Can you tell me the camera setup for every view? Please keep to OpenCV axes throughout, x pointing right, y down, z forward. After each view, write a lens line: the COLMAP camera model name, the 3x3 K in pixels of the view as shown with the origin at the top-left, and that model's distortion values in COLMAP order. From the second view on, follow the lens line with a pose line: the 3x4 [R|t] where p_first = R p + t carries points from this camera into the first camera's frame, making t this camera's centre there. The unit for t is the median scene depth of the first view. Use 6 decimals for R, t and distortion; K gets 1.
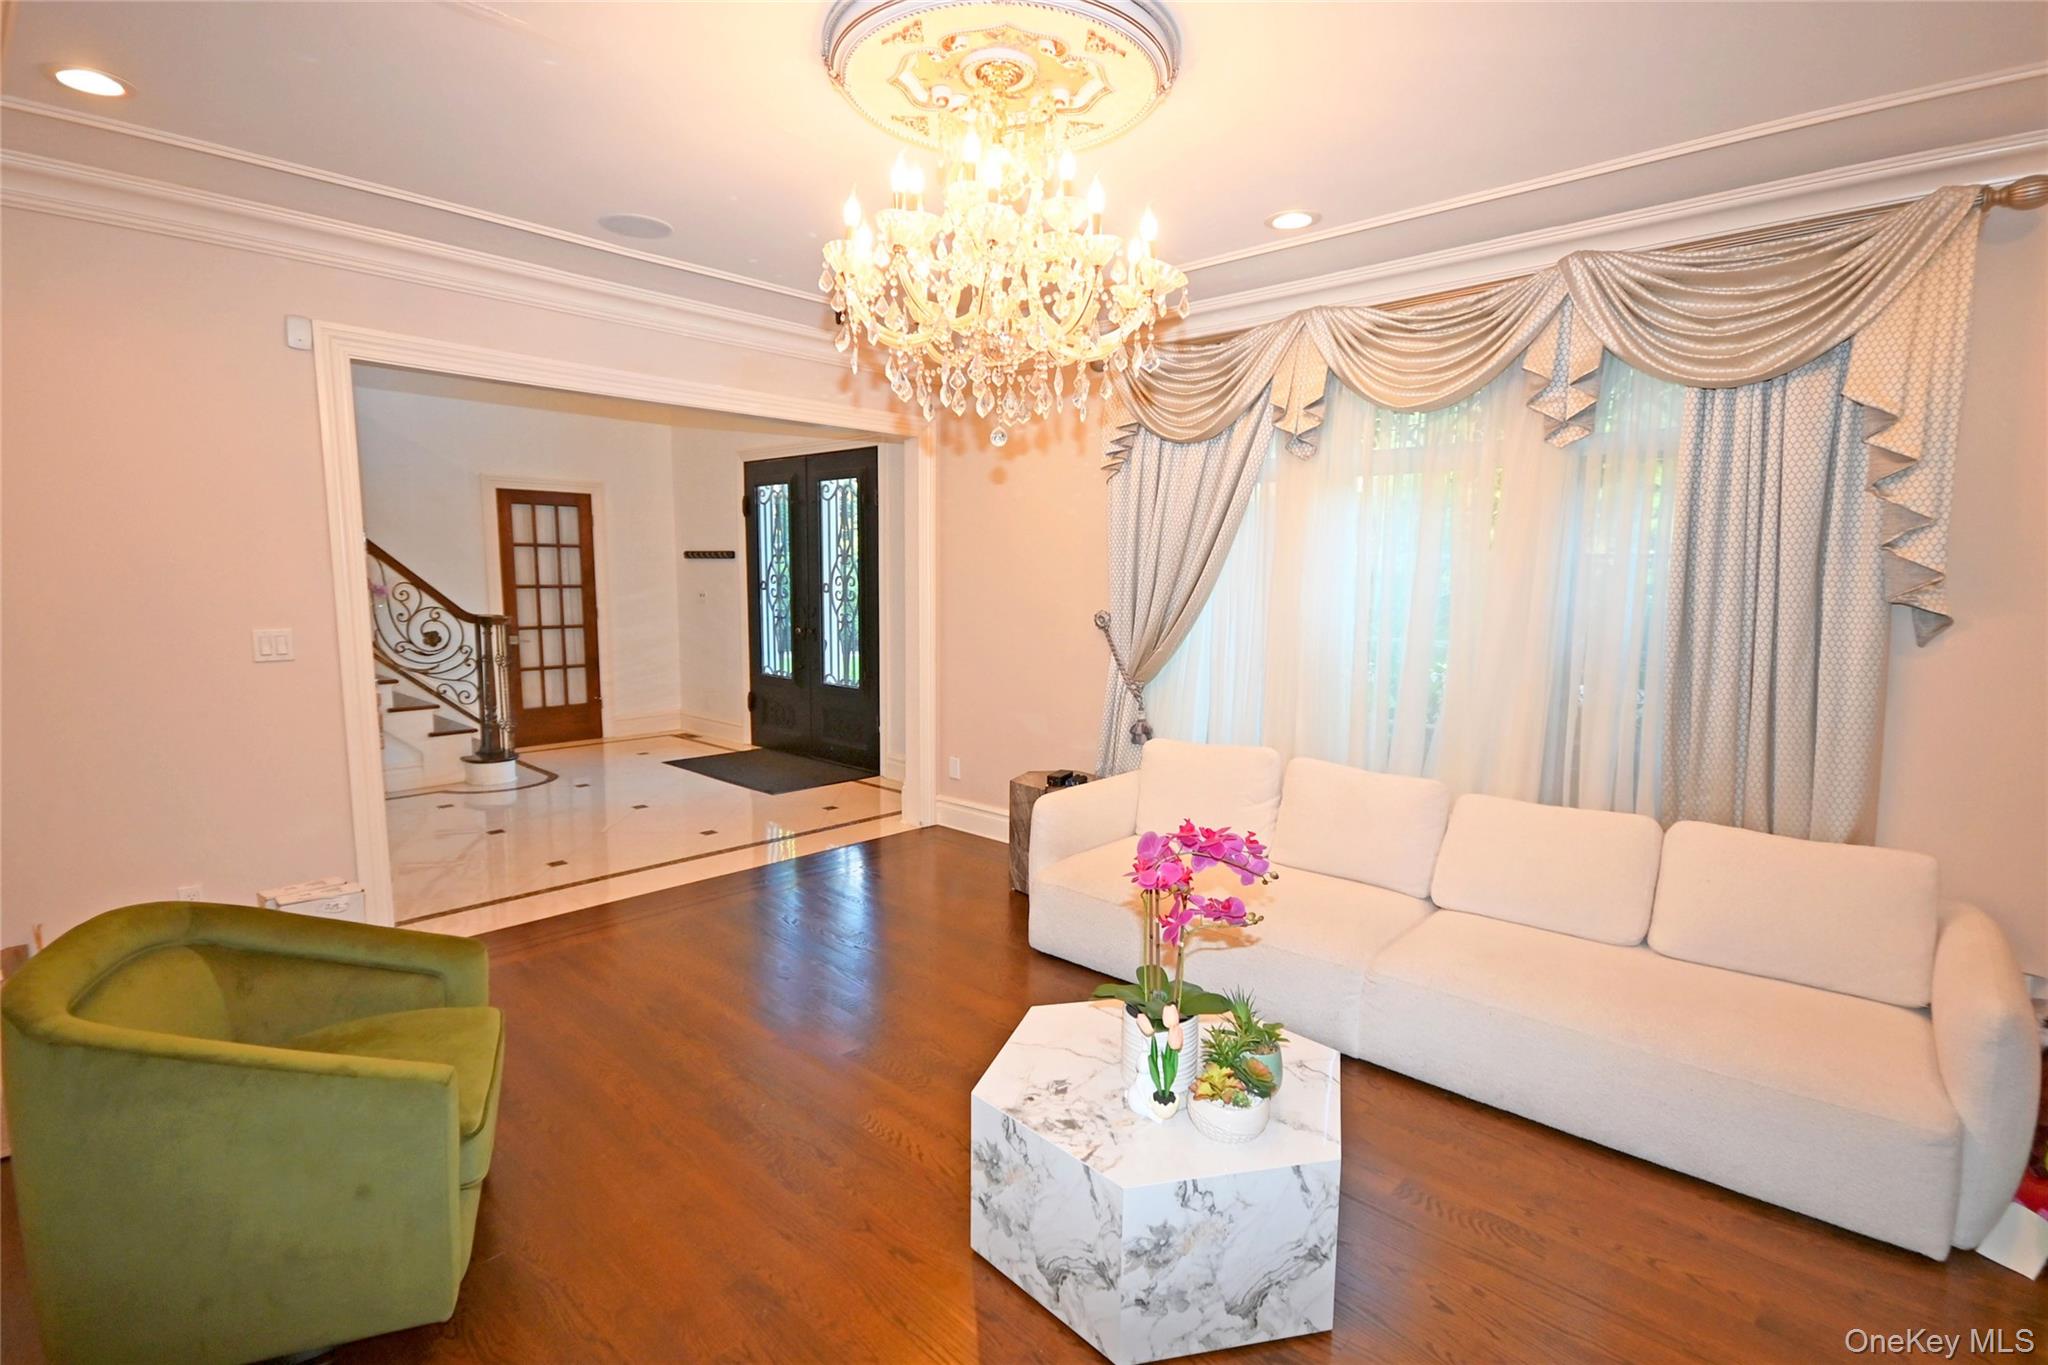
lens RADIAL K [[984.2, 0, 1023.8], [0, 984.2, 692.4], [0, 0, 1]] dist [0.000174, -0.002433]
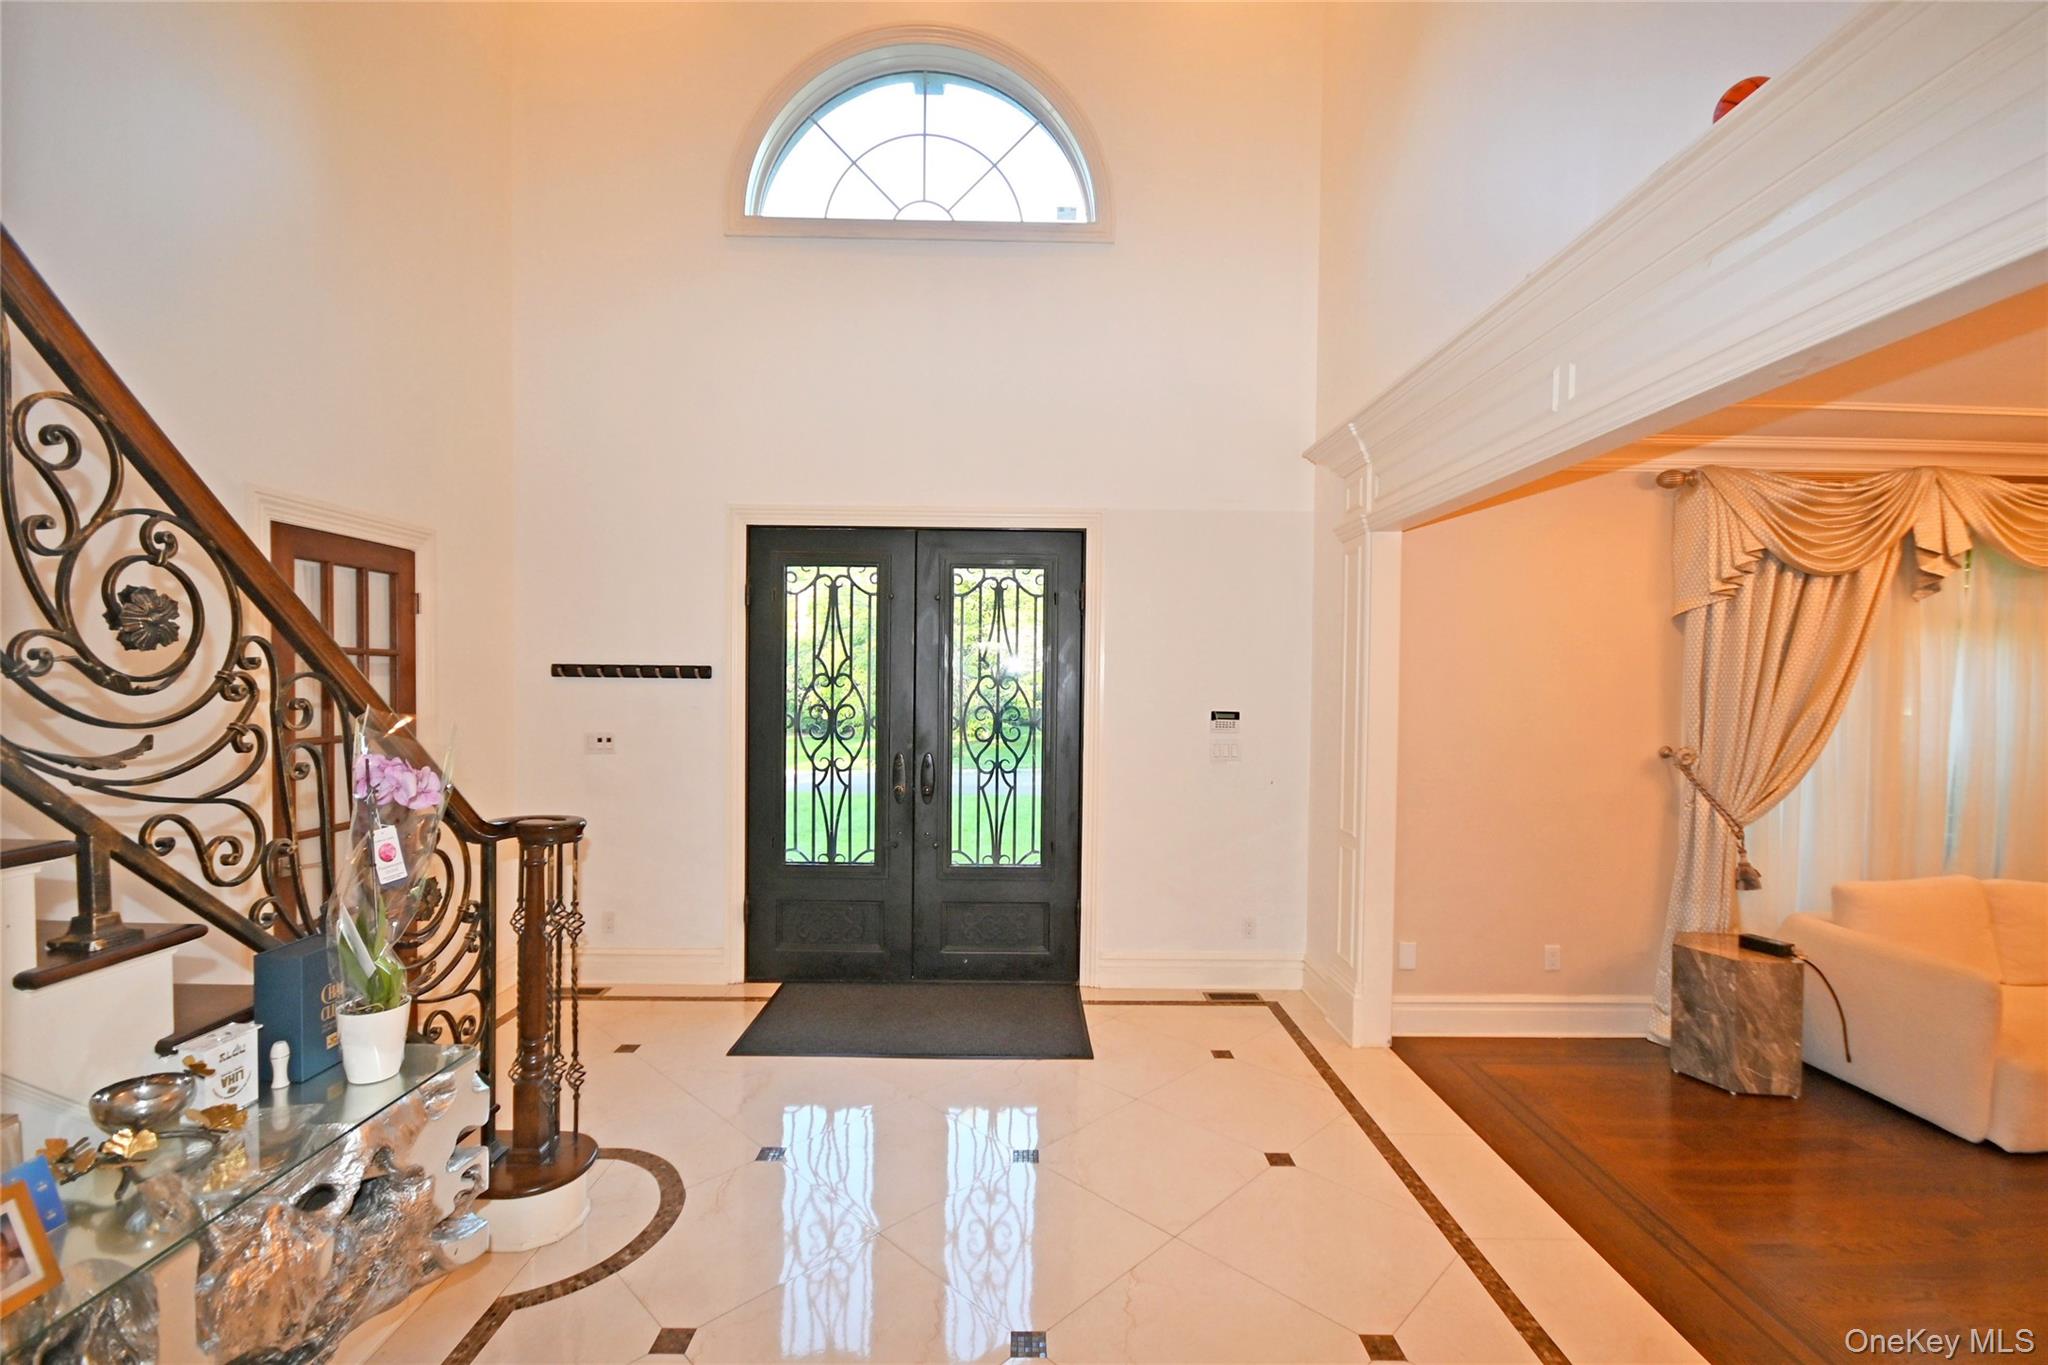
lens RADIAL K [[899.7, 0, 1024.8], [0, 899.7, 689.5], [0, 0, 1]] dist [0.002671, -0.006237]
pose [[0.730295, -0.002764, 0.683126, -1.050183], [0.081510, 0.993200, -0.083120, -0.131584], [-0.678252, 0.116384, 0.725555, 0.913775]]
